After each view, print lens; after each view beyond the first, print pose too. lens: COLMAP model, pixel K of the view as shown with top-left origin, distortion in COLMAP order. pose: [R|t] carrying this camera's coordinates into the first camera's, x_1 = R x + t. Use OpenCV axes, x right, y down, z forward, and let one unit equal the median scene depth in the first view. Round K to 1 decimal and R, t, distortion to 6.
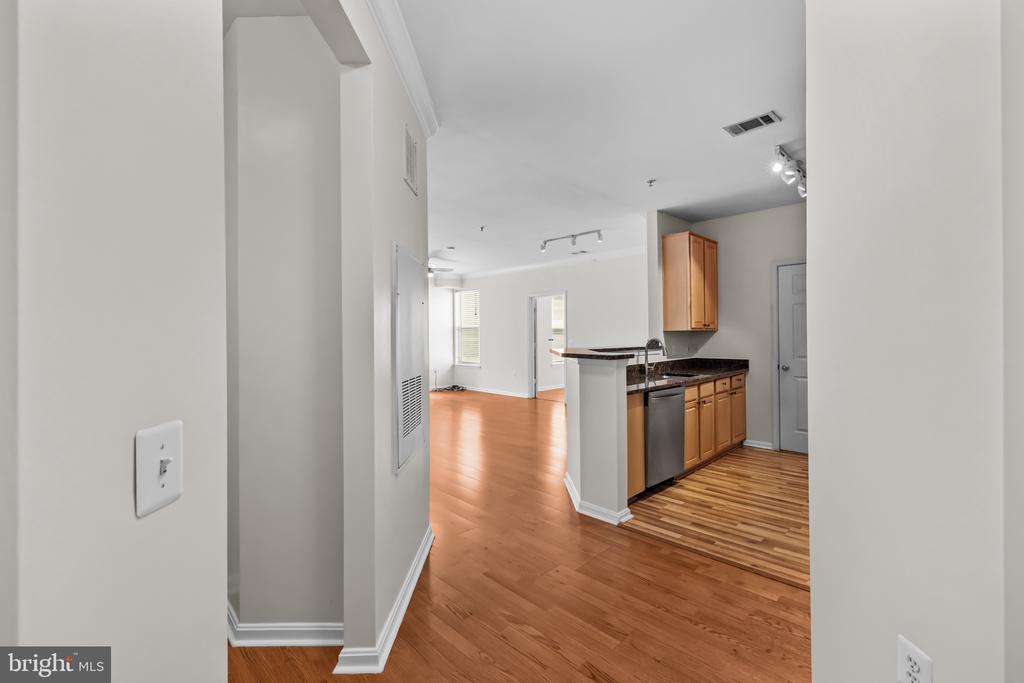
lens RADIAL K [[441.7, 0, 509.8], [0, 441.7, 336.0], [0, 0, 1]] dist [0.002531, 0.000177]
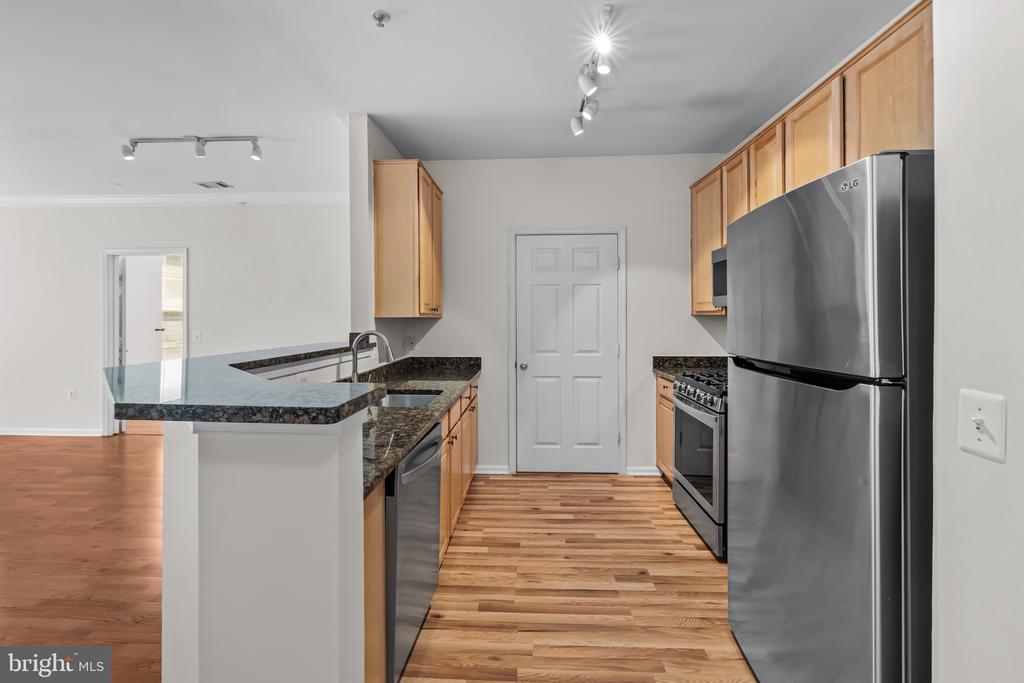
lens RADIAL K [[441.7, 0, 504.0], [0, 441.7, 317.6], [0, 0, 1]] dist [0.002531, 0.000177]
pose [[0.744044, 0.008586, 0.668075, 0.073804], [-0.001731, 0.999939, -0.010923, -0.004815], [-0.668128, 0.006971, 0.744014, 0.427090]]
